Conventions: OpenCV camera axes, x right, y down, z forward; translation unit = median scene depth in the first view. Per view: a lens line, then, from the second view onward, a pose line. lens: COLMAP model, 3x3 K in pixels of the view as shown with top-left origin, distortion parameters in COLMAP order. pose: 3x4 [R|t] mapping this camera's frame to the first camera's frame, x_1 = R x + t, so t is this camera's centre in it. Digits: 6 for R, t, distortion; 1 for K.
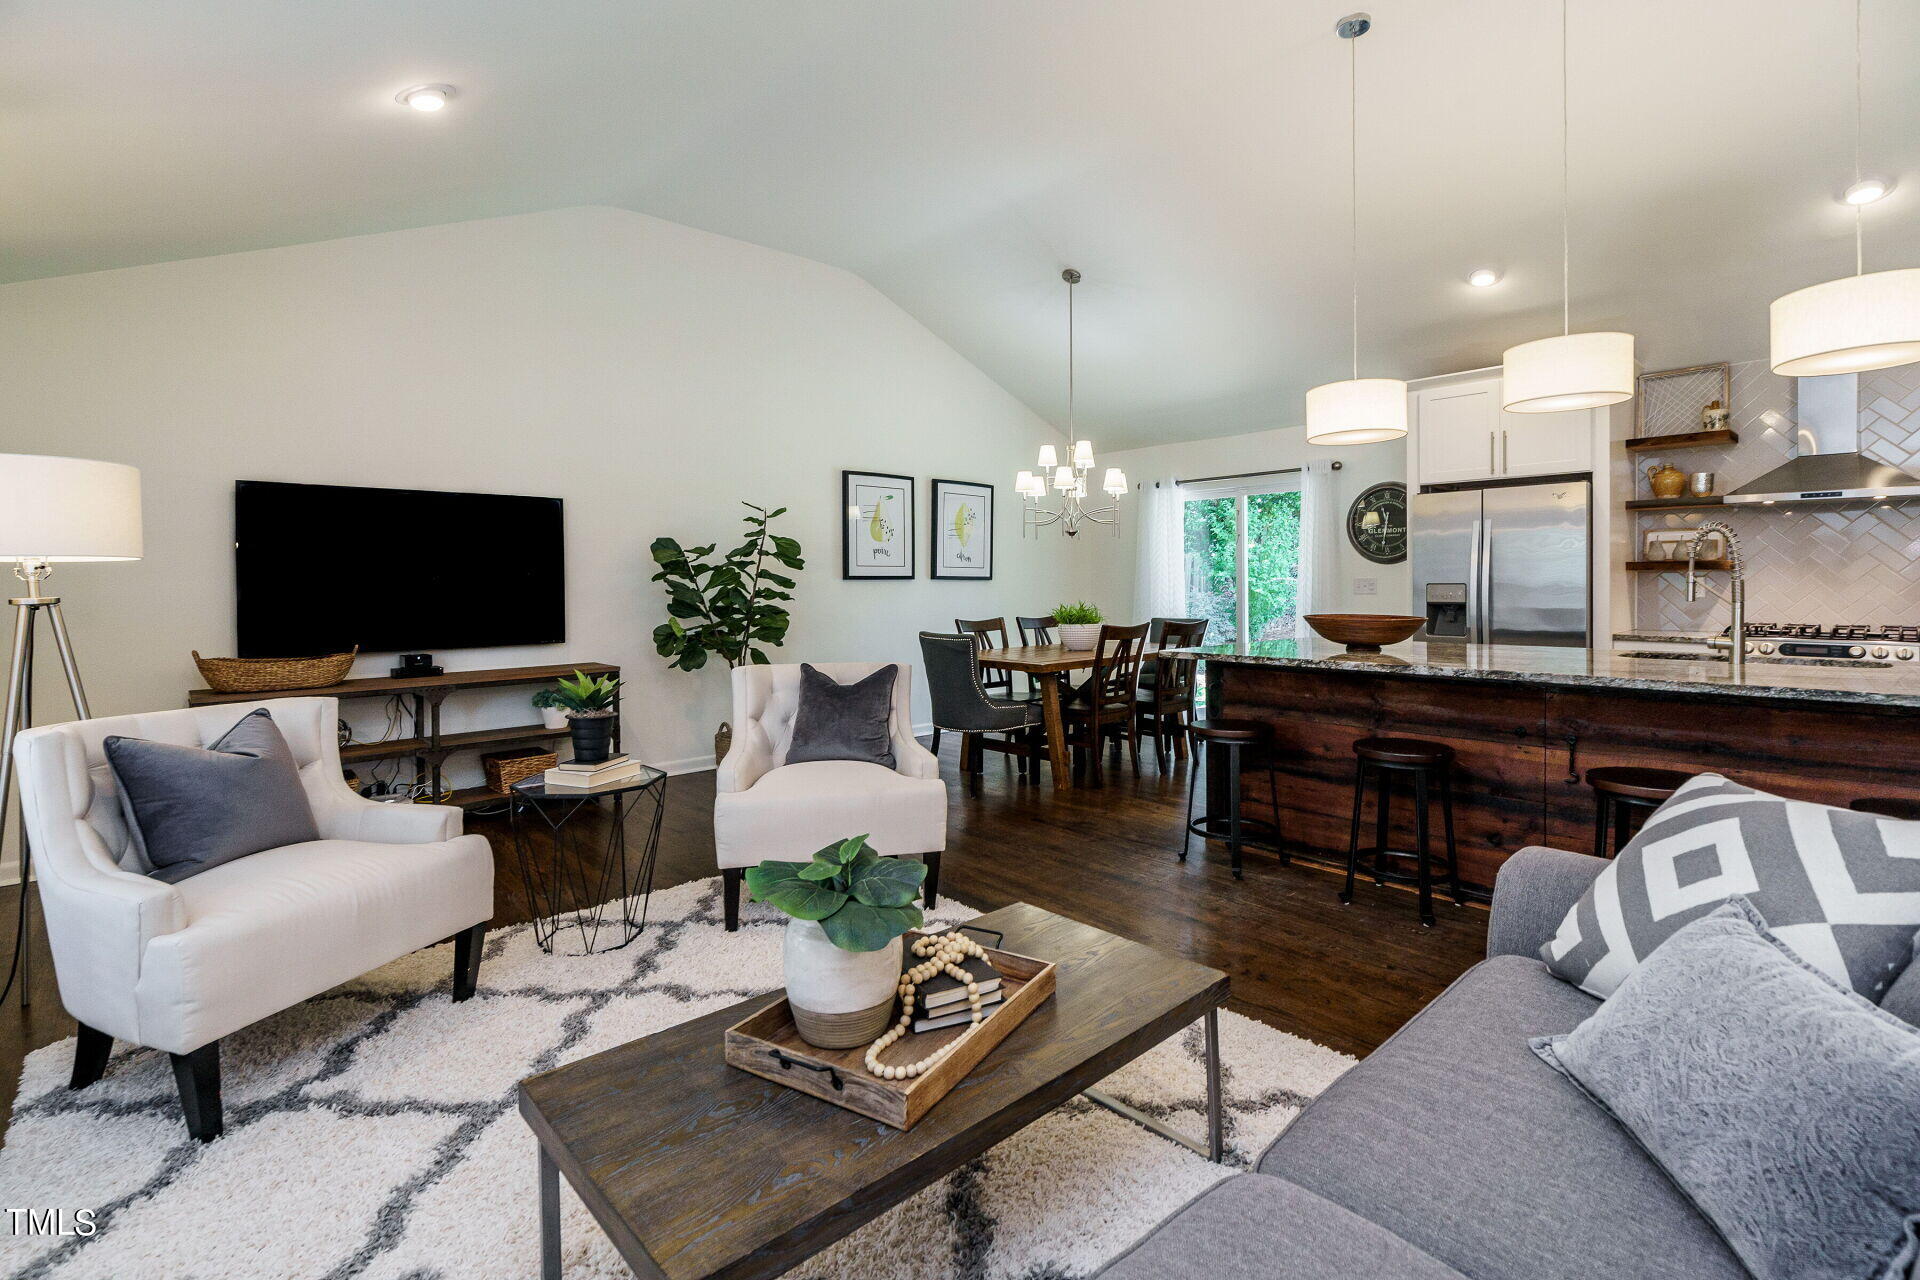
lens RADIAL K [[883.6, 0, 963.3], [0, 883.6, 588.6], [0, 0, 1]] dist [-0.000469, -0.000279]
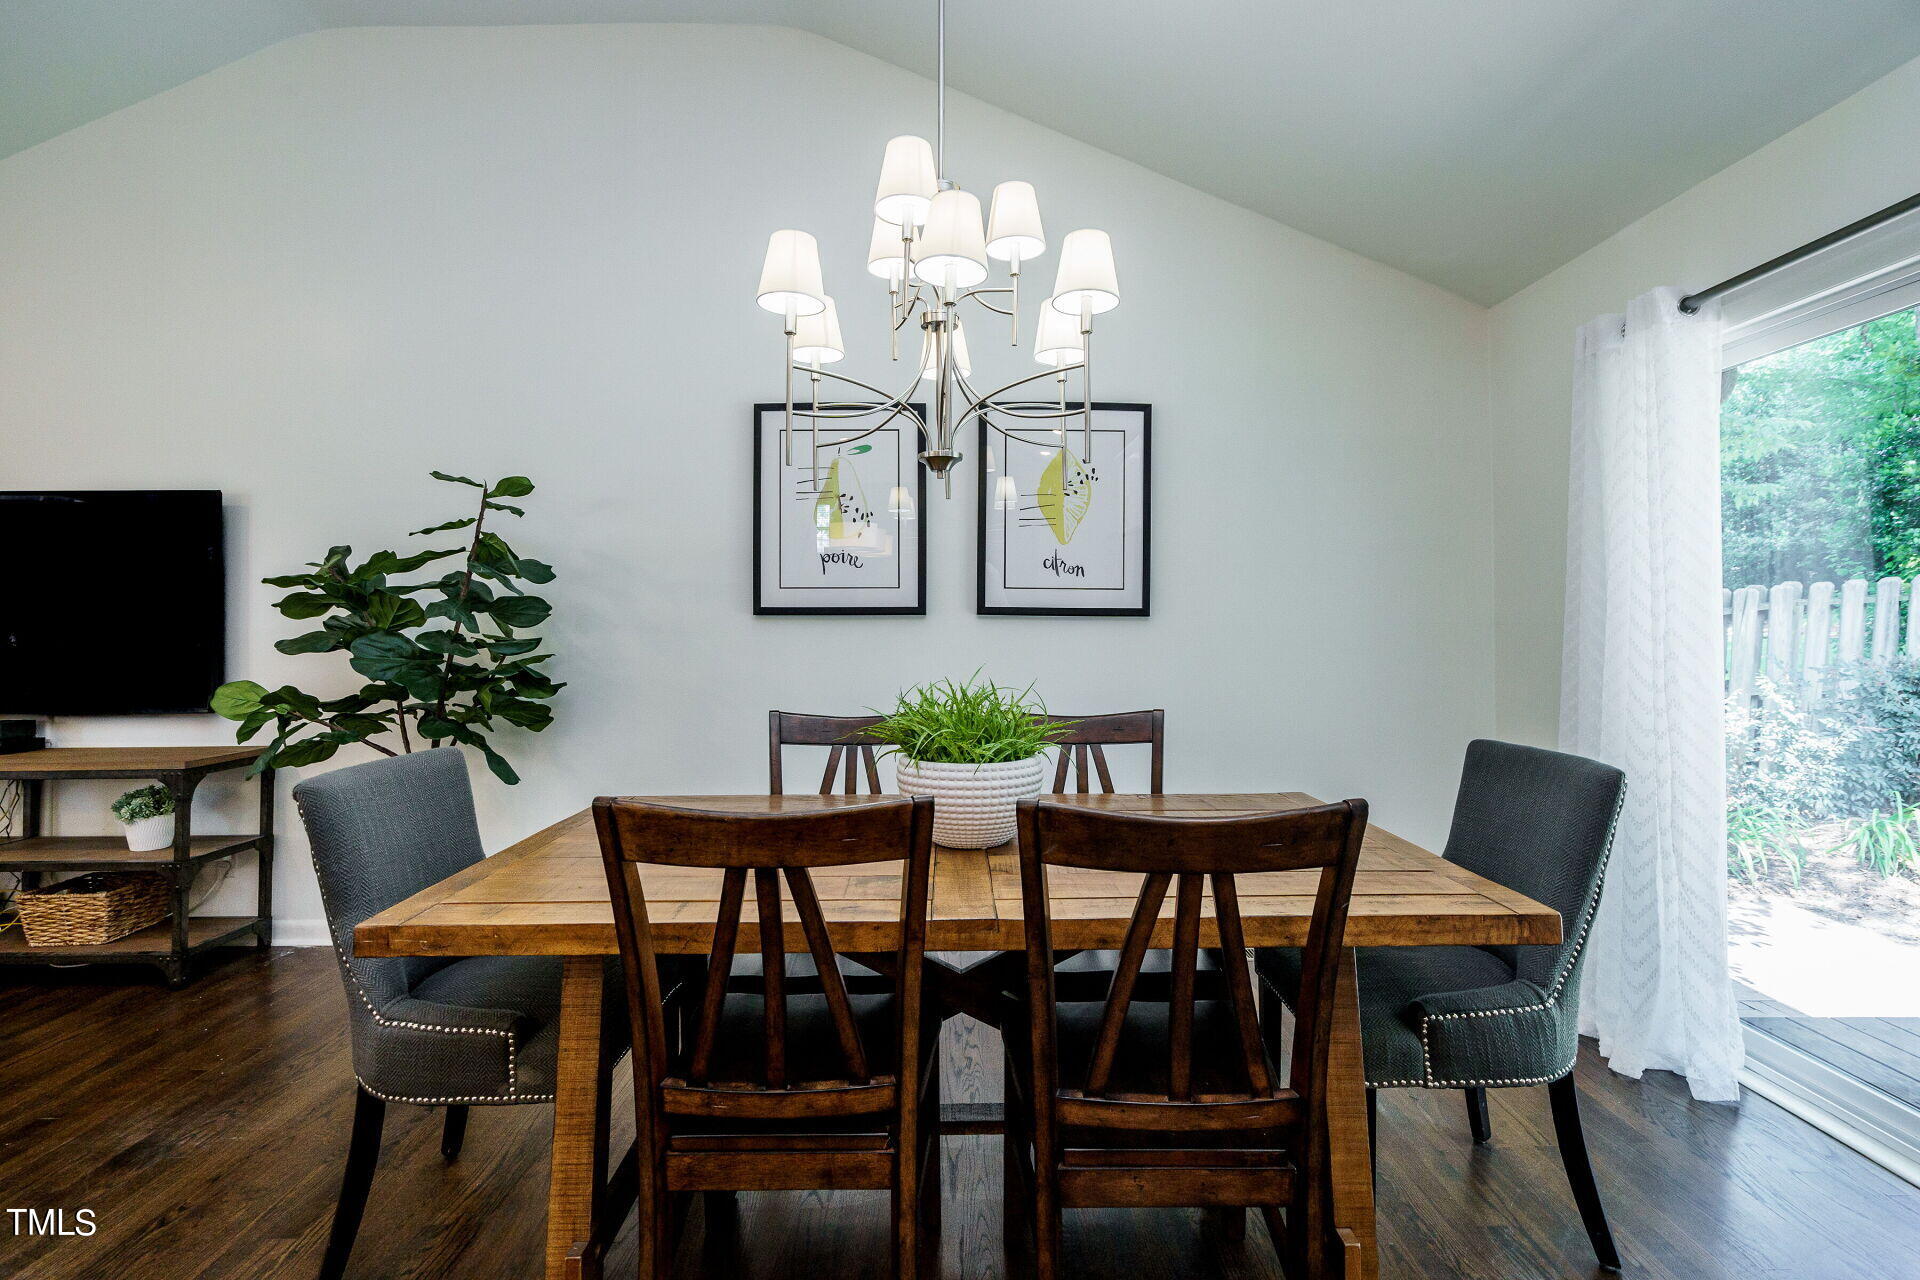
lens RADIAL K [[898.5, 0, 967.1], [0, 898.5, 600.7], [0, 0, 1]] dist [-0.002134, -0.000016]
pose [[0.741106, -0.014304, -0.671235, 0.355625], [-0.006741, 0.999564, -0.028744, -0.004907], [0.671354, 0.025827, 0.740687, 0.799092]]
